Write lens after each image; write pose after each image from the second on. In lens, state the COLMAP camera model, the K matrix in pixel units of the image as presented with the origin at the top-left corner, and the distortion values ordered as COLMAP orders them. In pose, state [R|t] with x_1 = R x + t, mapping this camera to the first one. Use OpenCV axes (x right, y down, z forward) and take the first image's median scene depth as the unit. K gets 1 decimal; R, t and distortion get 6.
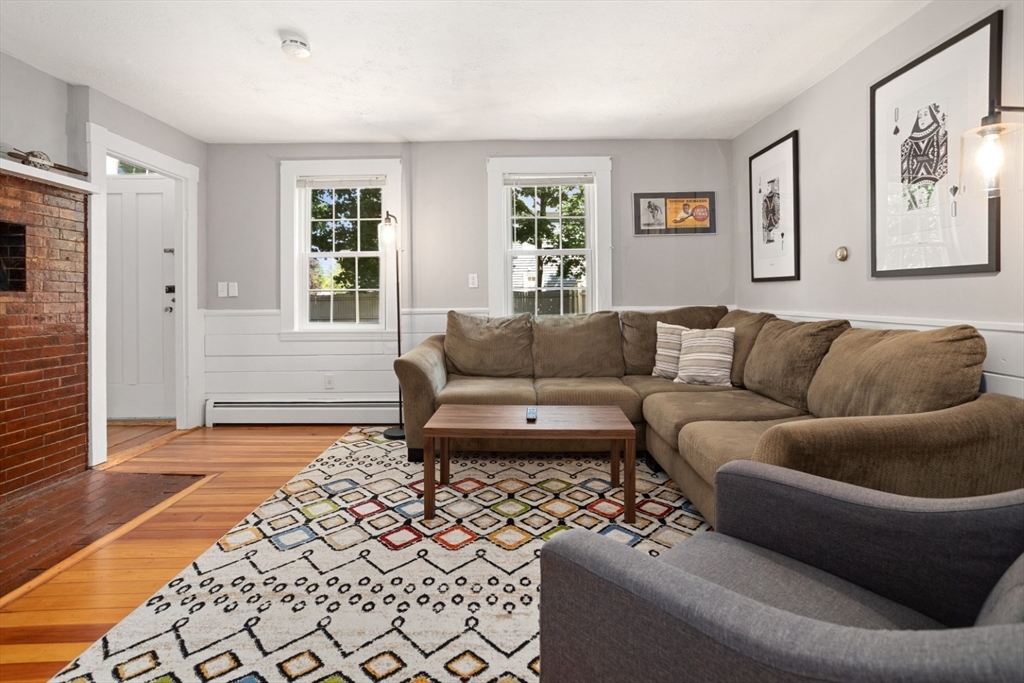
lens RADIAL K [[504.8, 0, 511.1], [0, 504.8, 291.4], [0, 0, 1]] dist [-0.037294, 0.022913]
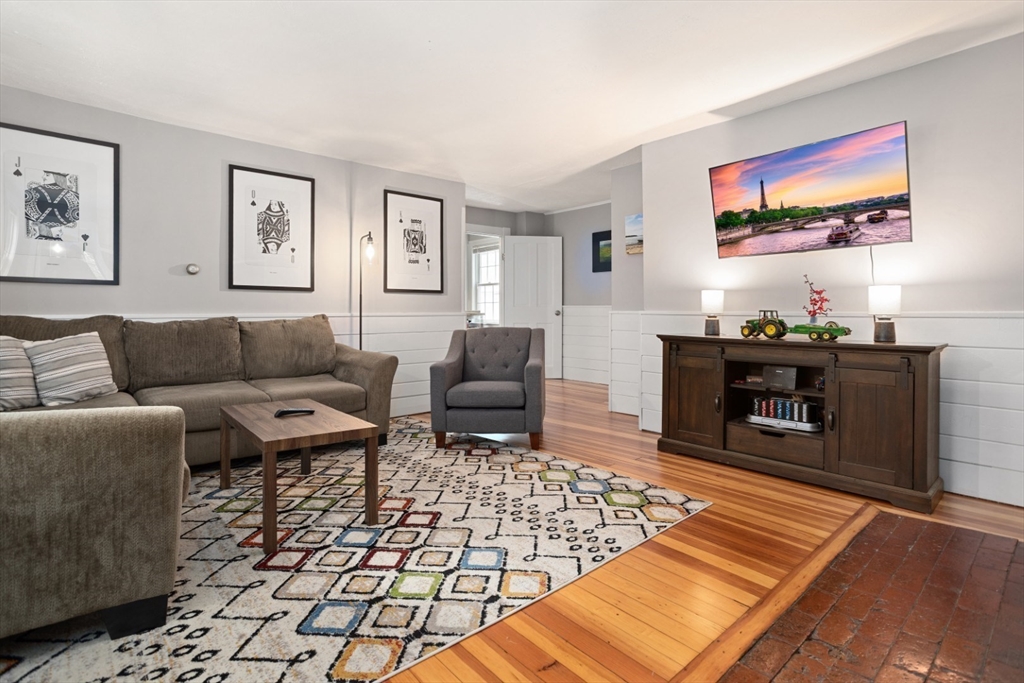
lens RADIAL K [[504.8, 0, 516.0], [0, 504.8, 310.1], [0, 0, 1]] dist [-0.037294, 0.022913]
pose [[-0.676385, 0.010899, 0.736468, -0.813180], [0.000602, 0.999898, -0.014245, 0.048941], [-0.736548, -0.009192, -0.676323, 1.121365]]
